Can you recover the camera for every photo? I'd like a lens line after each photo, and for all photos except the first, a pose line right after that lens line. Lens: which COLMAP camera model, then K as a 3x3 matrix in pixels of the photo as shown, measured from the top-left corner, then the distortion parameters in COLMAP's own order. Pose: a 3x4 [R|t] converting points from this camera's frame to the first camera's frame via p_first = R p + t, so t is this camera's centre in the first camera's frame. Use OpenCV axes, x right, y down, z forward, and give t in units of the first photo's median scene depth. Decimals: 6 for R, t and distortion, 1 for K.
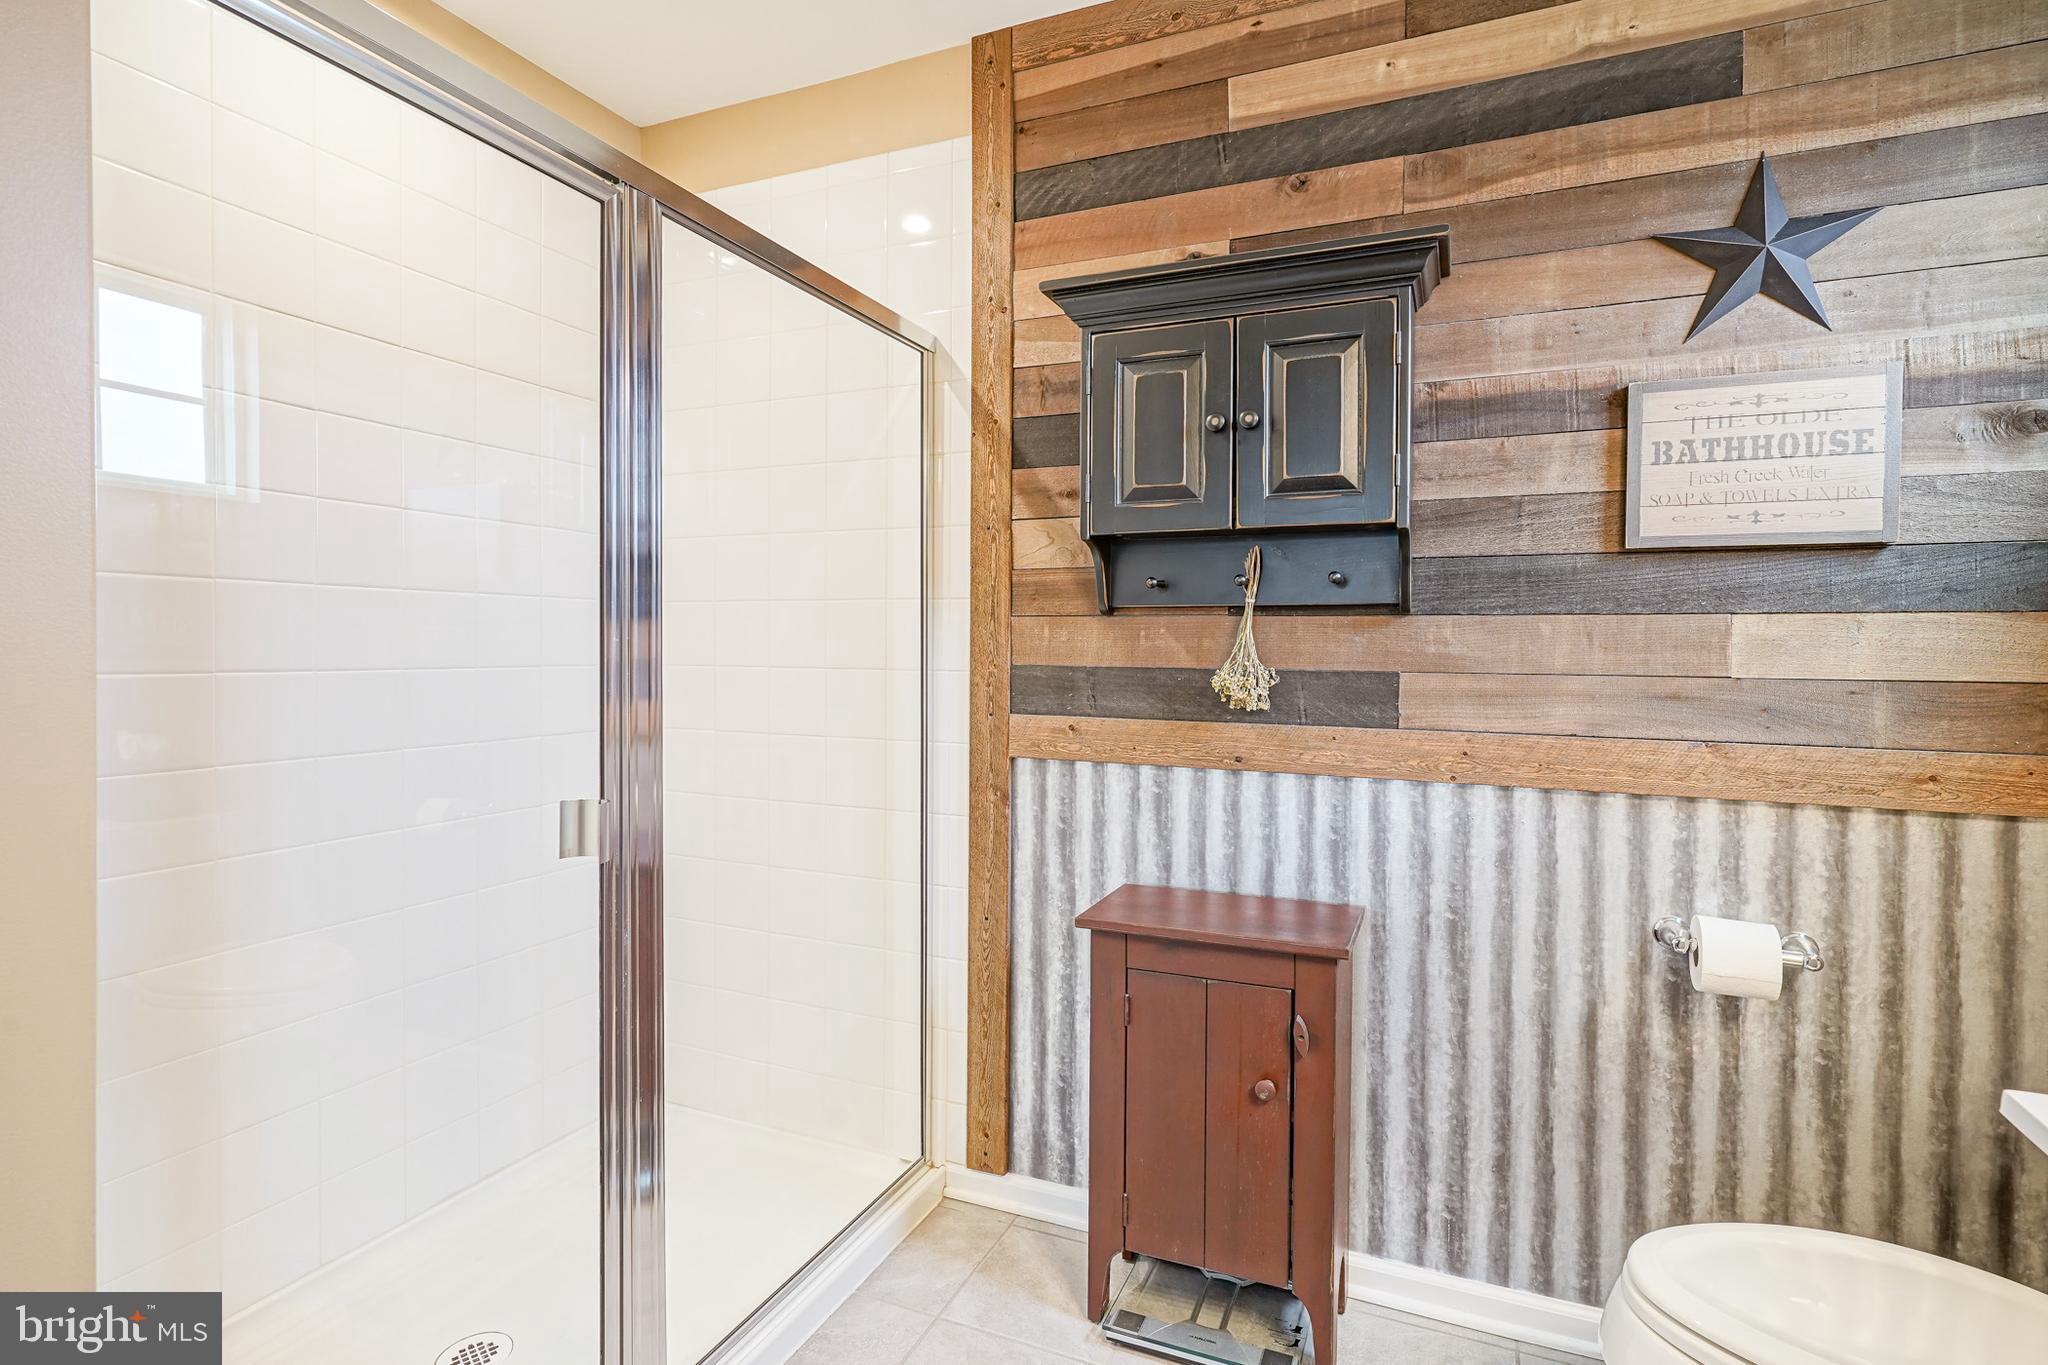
lens RADIAL K [[989.2, 0, 1025.7], [0, 989.2, 656.1], [0, 0, 1]] dist [-0.014518, 0.007676]
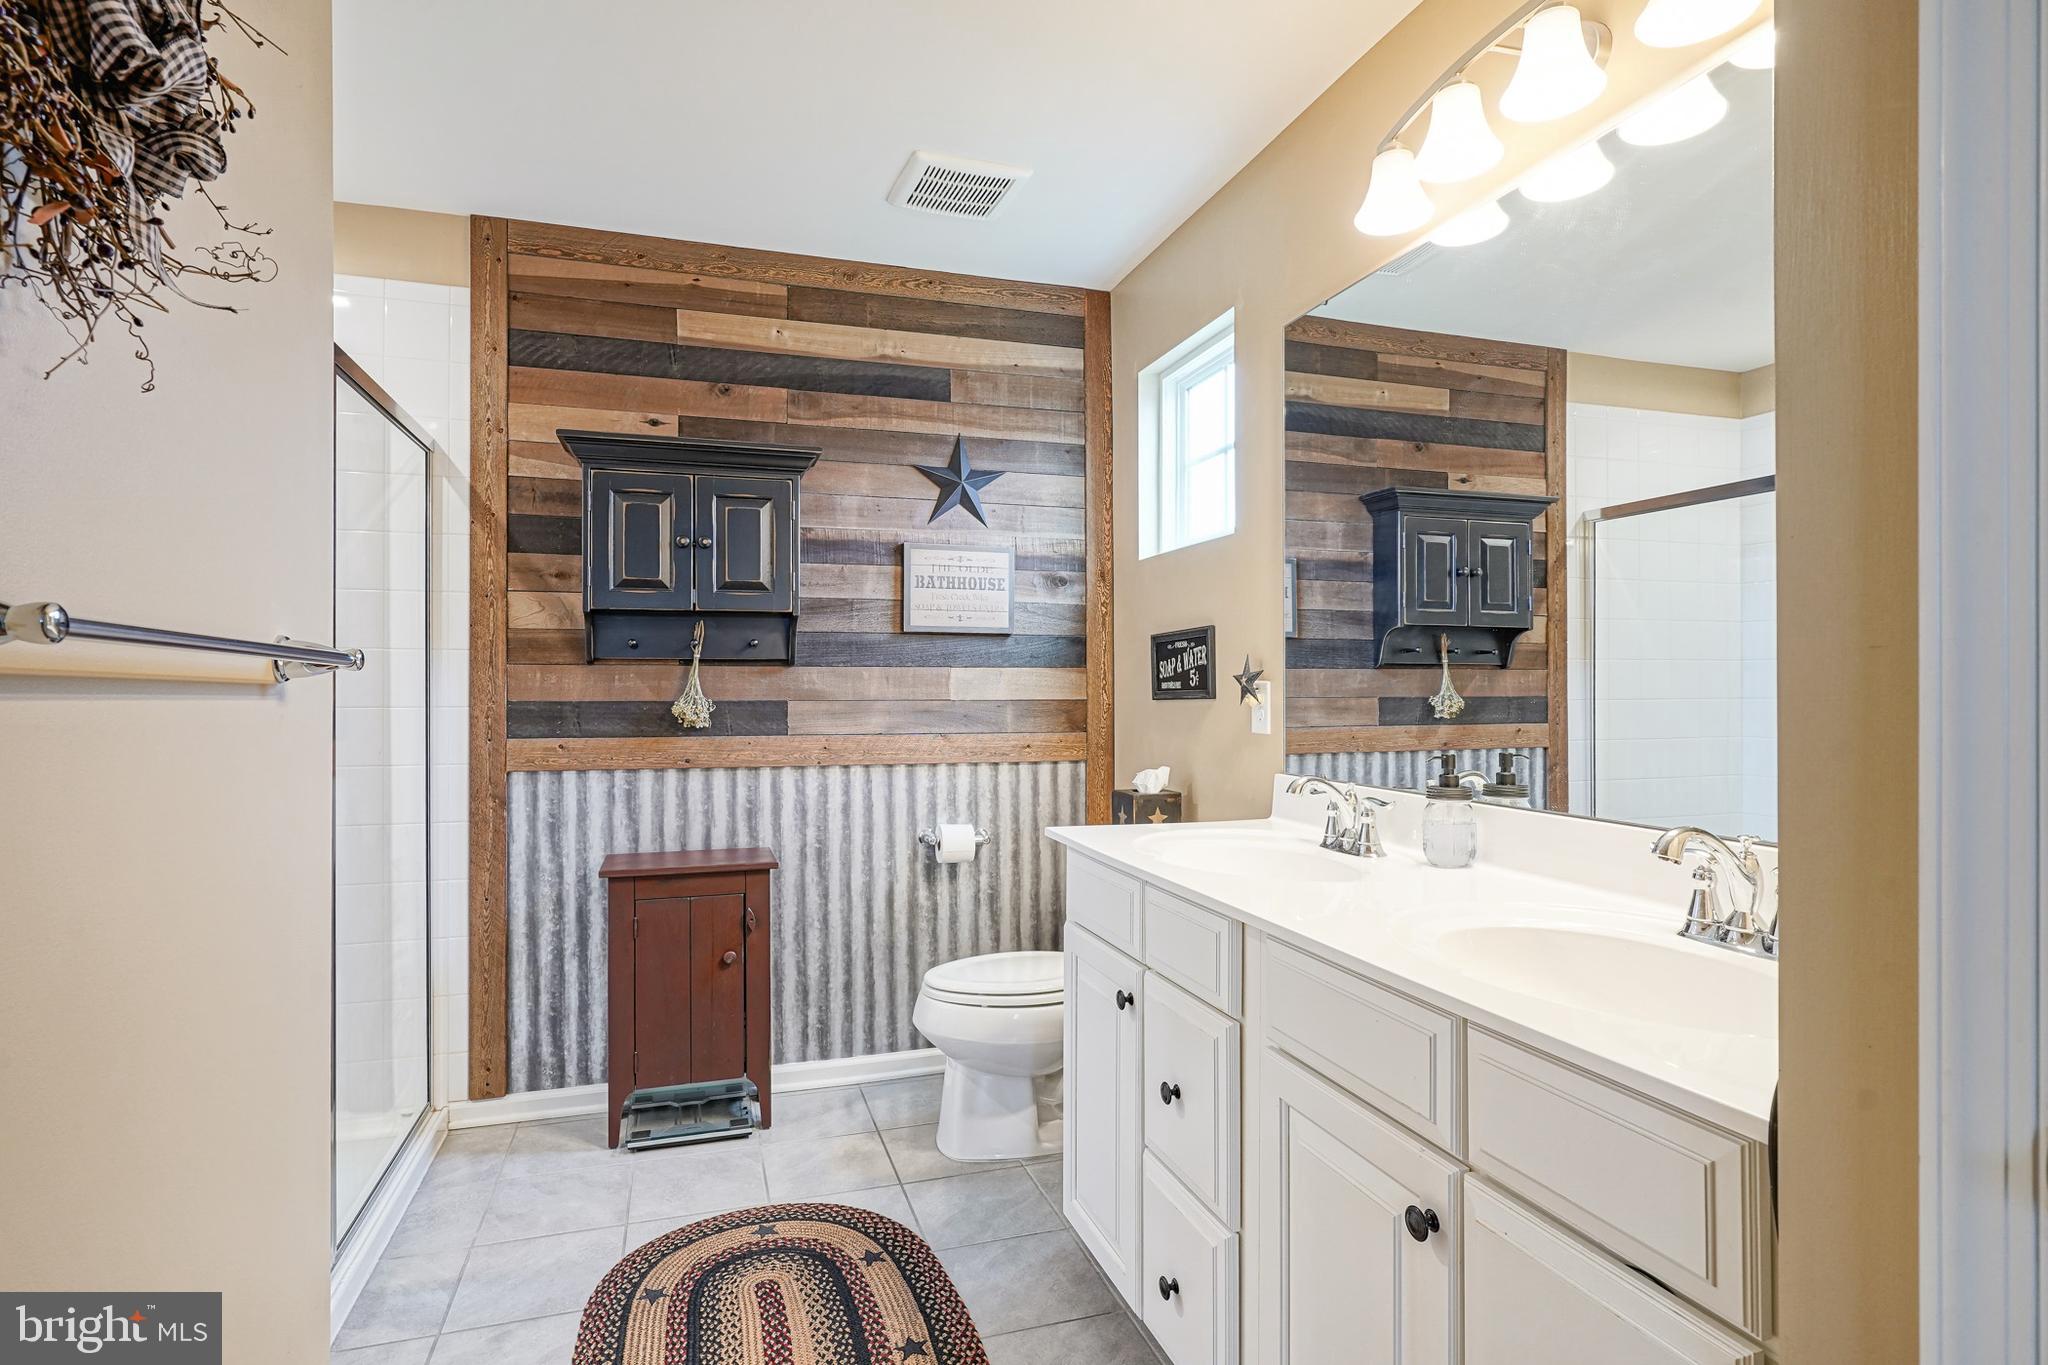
lens RADIAL K [[989.2, 0, 1007.2], [0, 989.2, 683.8], [0, 0, 1]] dist [-0.014518, 0.007676]
pose [[0.745865, -0.001828, 0.666094, -0.446947], [0.016440, 0.999742, -0.015665, 0.019857], [-0.665894, 0.022634, 0.745703, -0.473736]]
